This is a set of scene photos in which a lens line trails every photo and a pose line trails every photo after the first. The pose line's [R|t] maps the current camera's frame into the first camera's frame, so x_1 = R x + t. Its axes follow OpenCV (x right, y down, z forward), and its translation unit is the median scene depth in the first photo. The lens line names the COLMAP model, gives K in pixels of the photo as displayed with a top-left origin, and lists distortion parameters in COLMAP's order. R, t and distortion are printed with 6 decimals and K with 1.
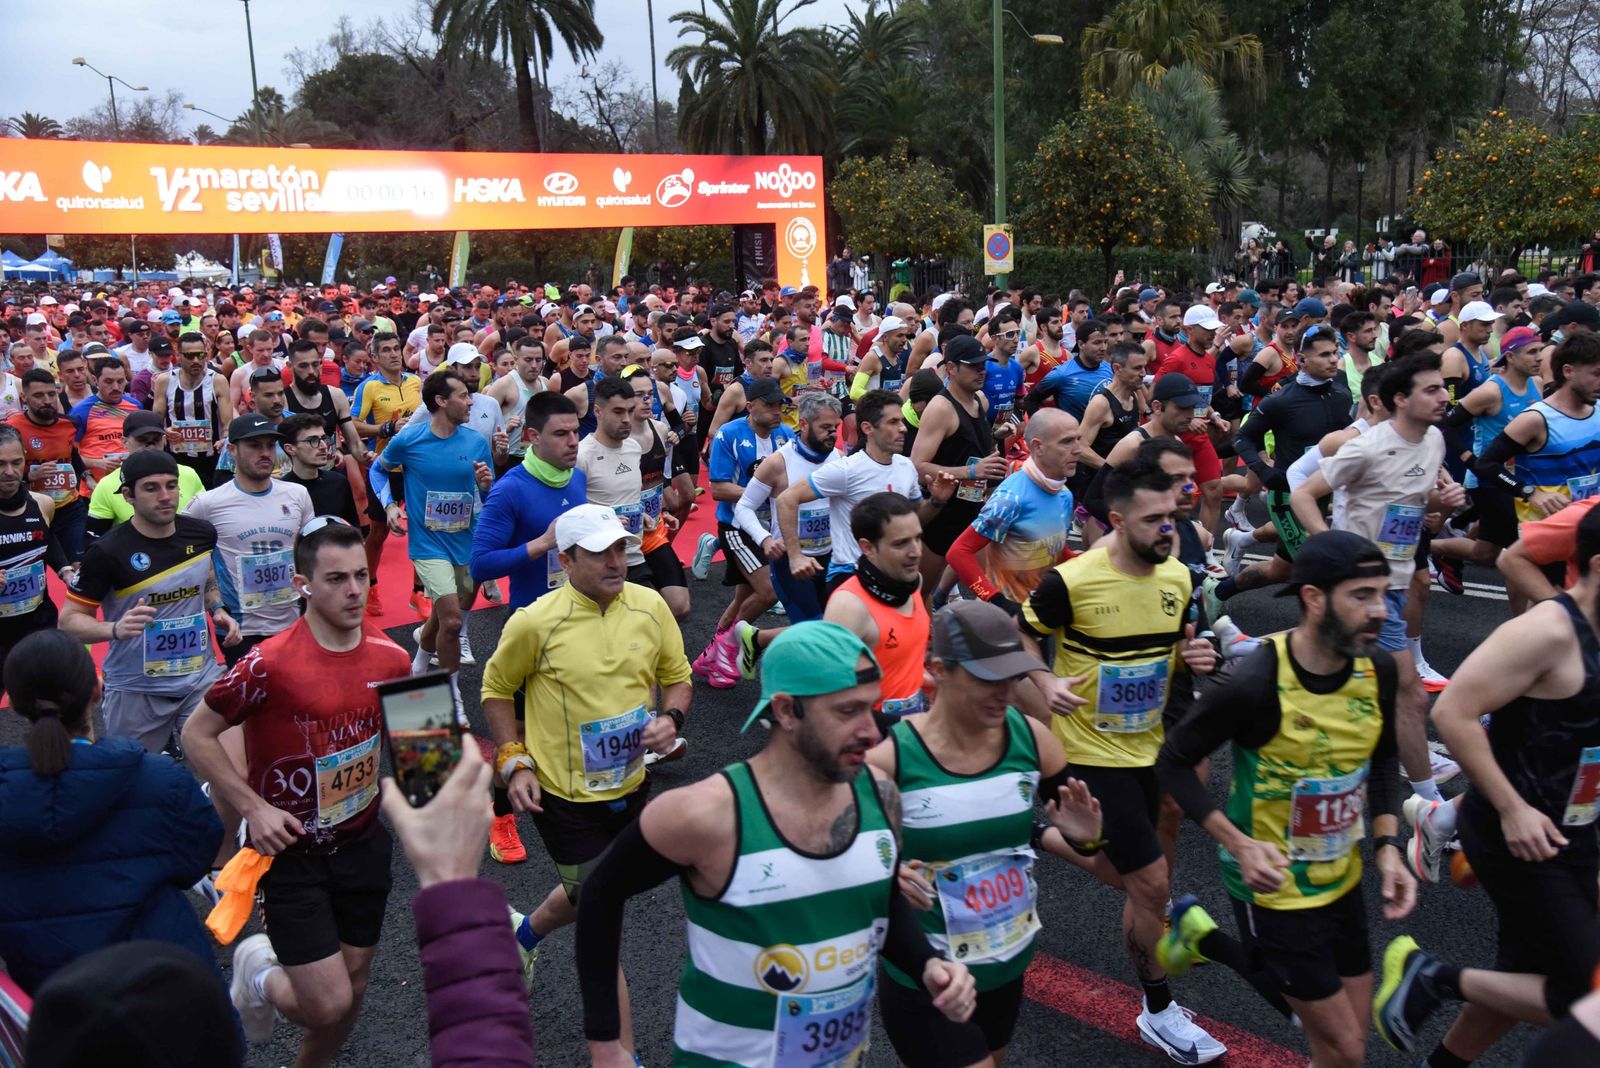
lens RADIAL K [[1638.6, 0, 805.1], [0, 1638.6, 536.3], [0, 0, 1]] dist [0.052180, 0.142372]
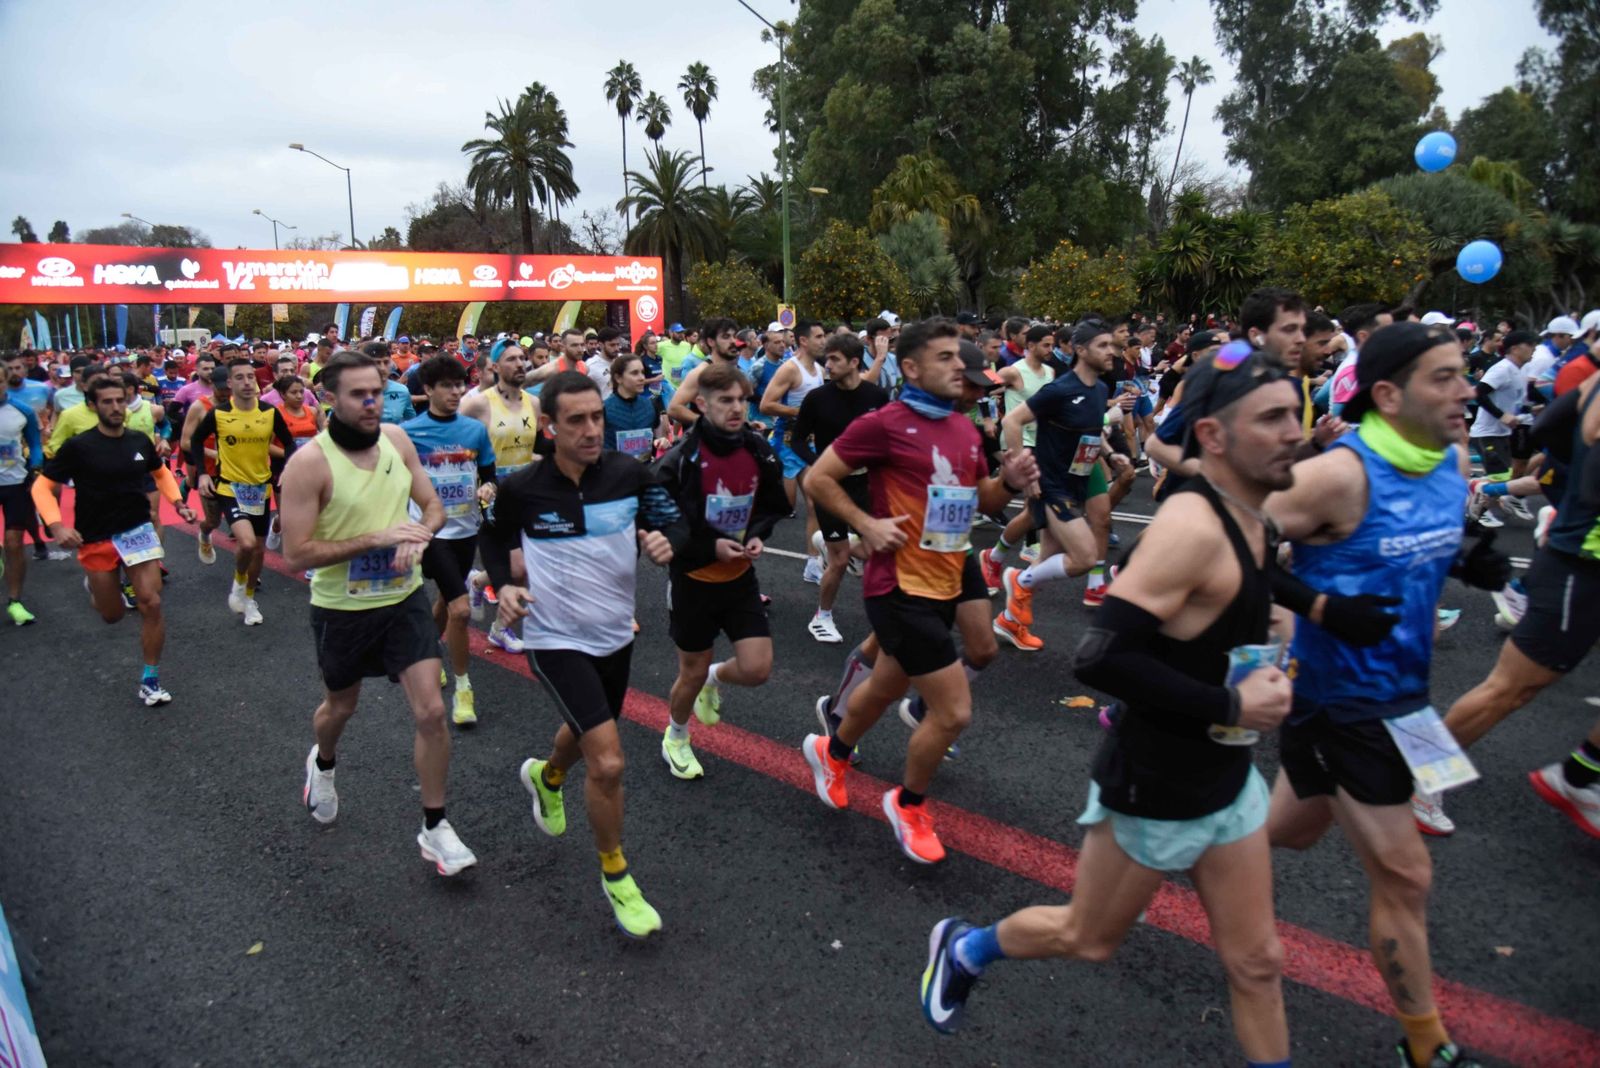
lens RADIAL K [[1101.1, 0, 800.0], [0, 1101.1, 534.0], [0, 0, 1]] dist [-0.108289, 0.070230]
pose [[0.999169, 0.004501, 0.040520, 0.113572], [-0.004752, 0.999970, 0.006094, 0.031706], [-0.040492, -0.006281, 0.999160, -0.069990]]
